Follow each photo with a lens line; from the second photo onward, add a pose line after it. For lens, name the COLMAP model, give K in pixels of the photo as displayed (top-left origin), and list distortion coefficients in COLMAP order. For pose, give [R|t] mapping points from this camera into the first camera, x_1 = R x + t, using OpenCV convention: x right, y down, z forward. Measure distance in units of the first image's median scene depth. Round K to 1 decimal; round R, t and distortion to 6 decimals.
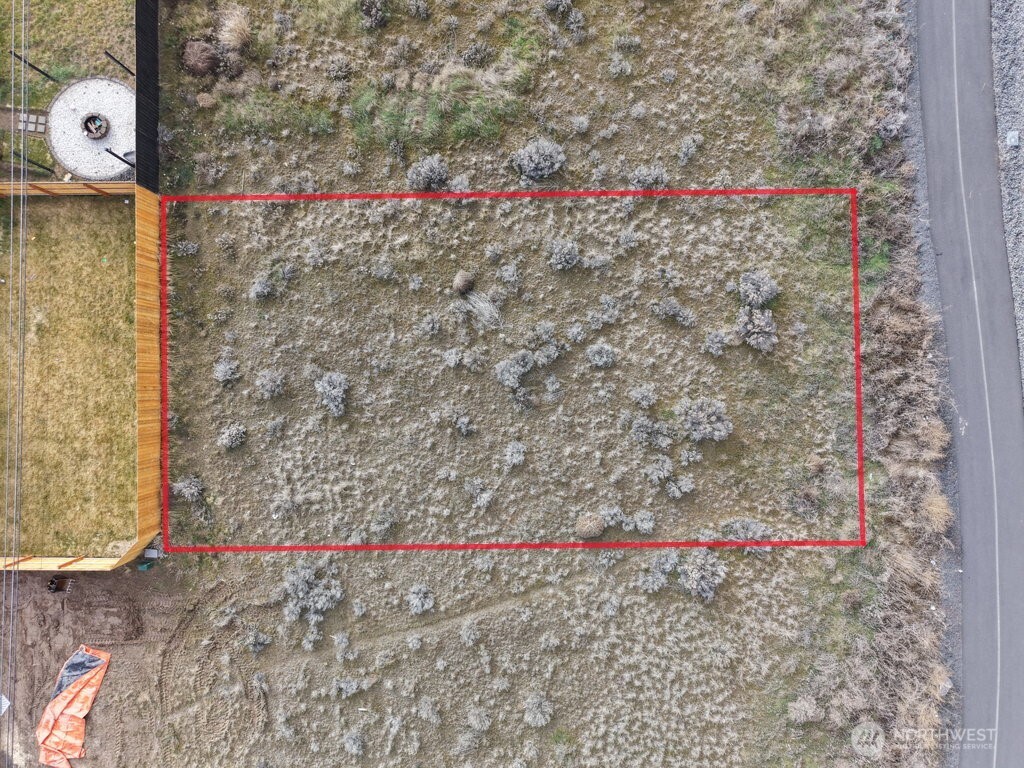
lens RADIAL K [[686.2, 0, 512.0], [0, 686.2, 384.0], [0, 0, 1]] dist [0.013378, -0.012552]
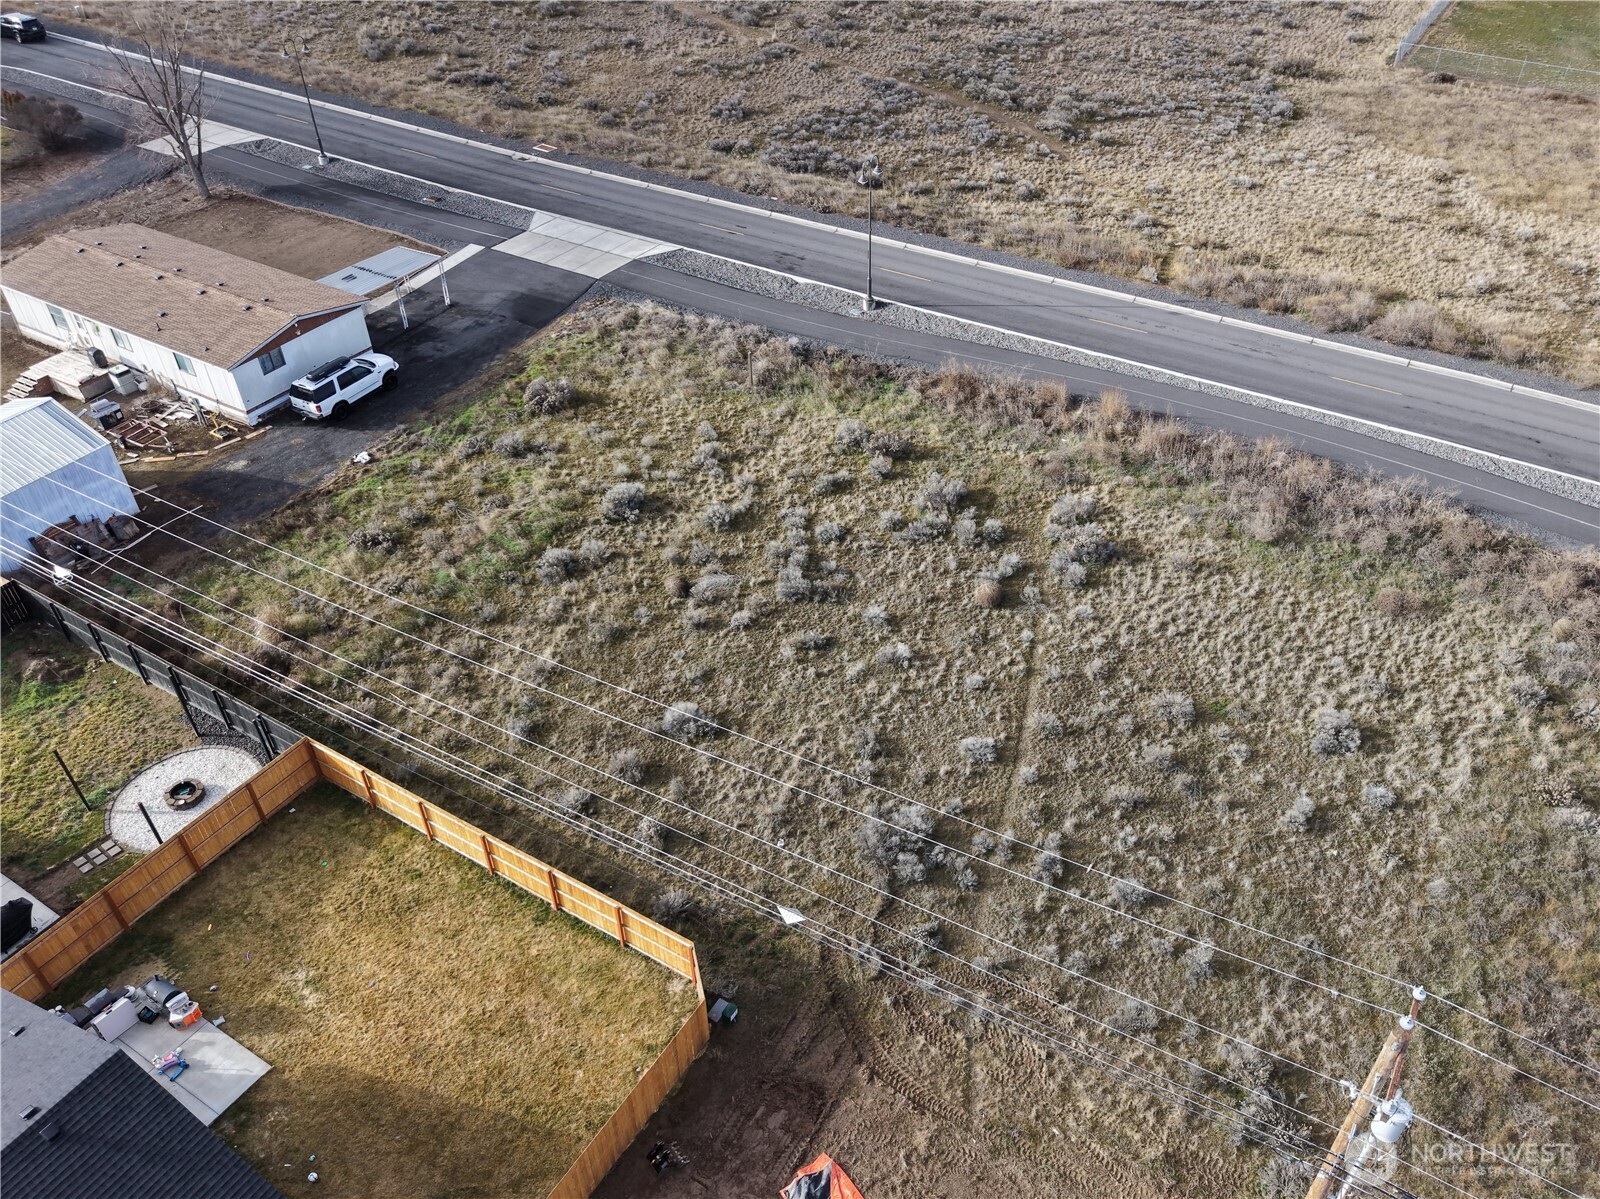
lens RADIAL K [[1252.1, 0, 846.7], [0, 1252.1, 605.2], [0, 0, 1]] dist [0.012372, -0.002754]
pose [[0.517039, -0.516151, 0.682831, -1.065650], [0.855887, 0.322280, -0.404466, 0.693322], [-0.011297, 0.793551, 0.608399, 0.044574]]
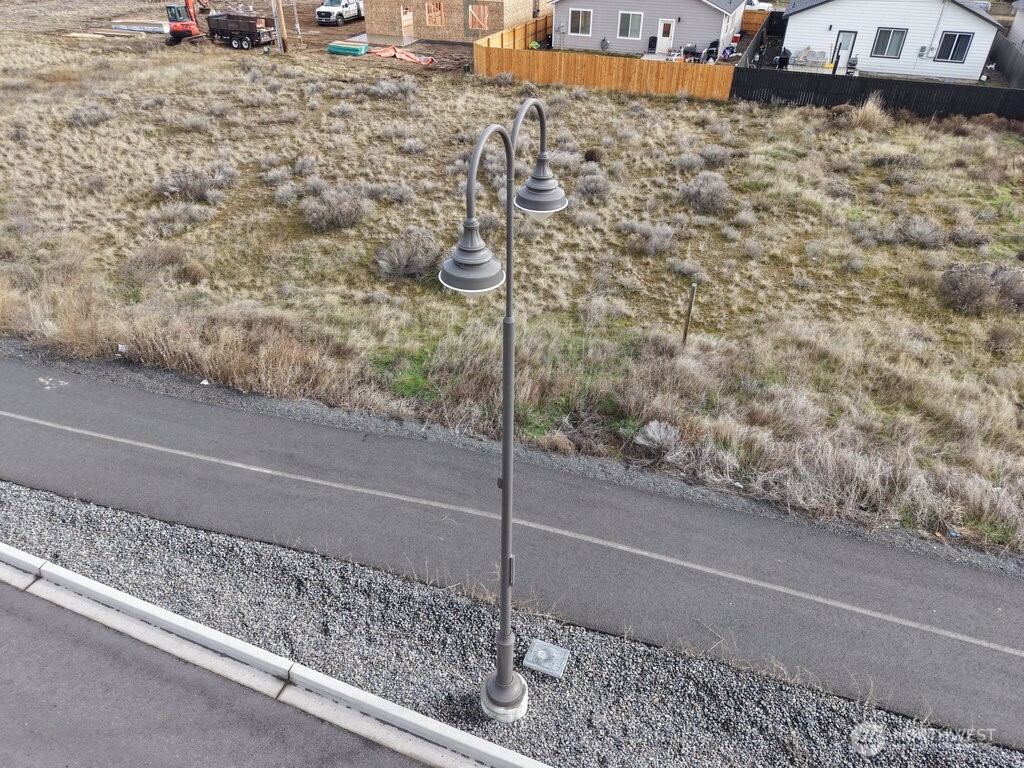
lens RADIAL K [[686.2, 0, 512.0], [0, 686.2, 384.0], [0, 0, 1]] dist [0.013378, -0.012552]
pose [[-0.368368, 0.559711, -0.742313, 0.886107], [-0.929662, -0.226653, 0.290441, -0.398094], [-0.005685, 0.797090, 0.603834, 0.667790]]
